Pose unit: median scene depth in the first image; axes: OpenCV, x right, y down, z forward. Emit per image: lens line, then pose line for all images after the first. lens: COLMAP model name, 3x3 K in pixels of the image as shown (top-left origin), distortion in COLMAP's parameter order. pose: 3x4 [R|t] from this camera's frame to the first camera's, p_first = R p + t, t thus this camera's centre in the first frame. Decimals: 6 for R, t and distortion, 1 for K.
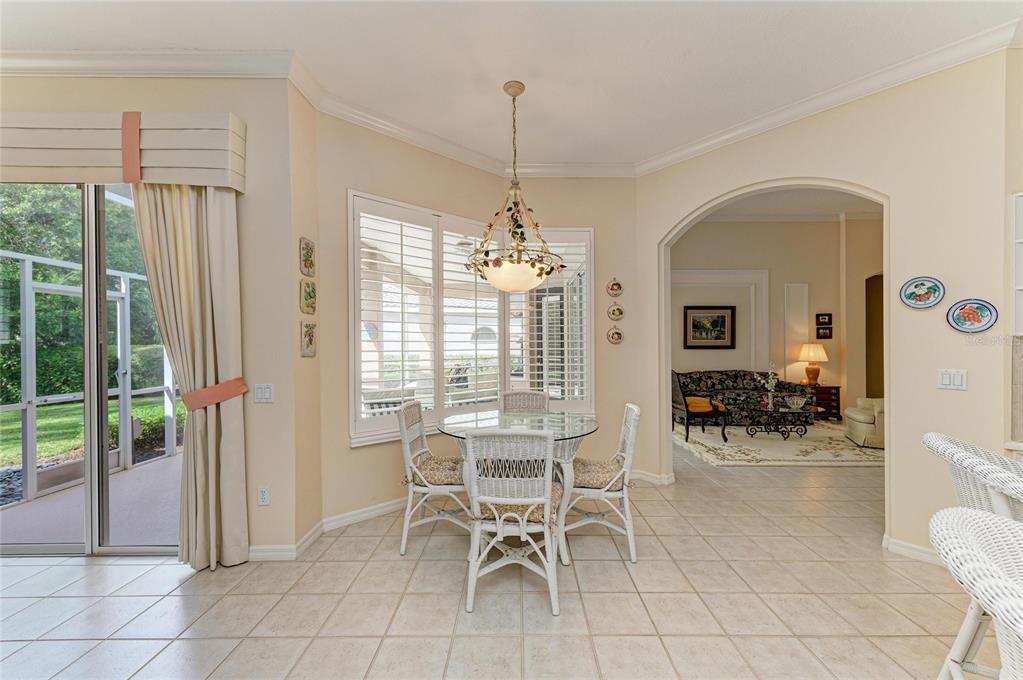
lens RADIAL K [[394.9, 0, 516.3], [0, 394.9, 347.2], [0, 0, 1]] dist [0.012928, -0.000400]
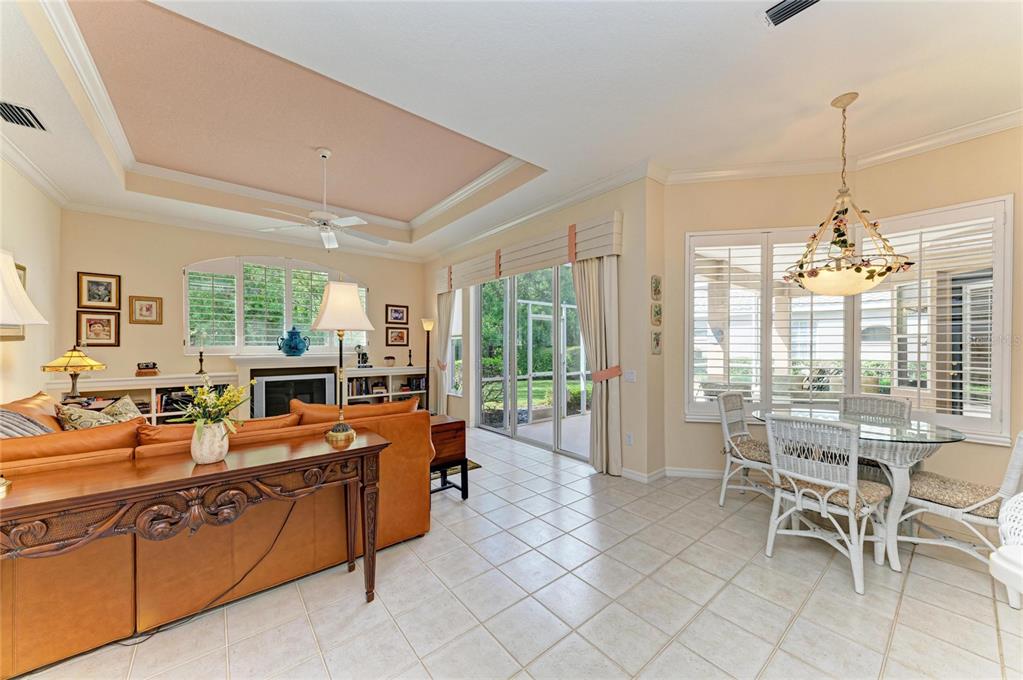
lens RADIAL K [[394.9, 0, 516.3], [0, 394.9, 347.2], [0, 0, 1]] dist [0.012928, -0.000400]
pose [[0.643848, 0.004442, -0.765141, 0.276045], [-0.009478, 0.999953, -0.002170, 0.005443], [0.765095, 0.008649, 0.643859, -0.364736]]
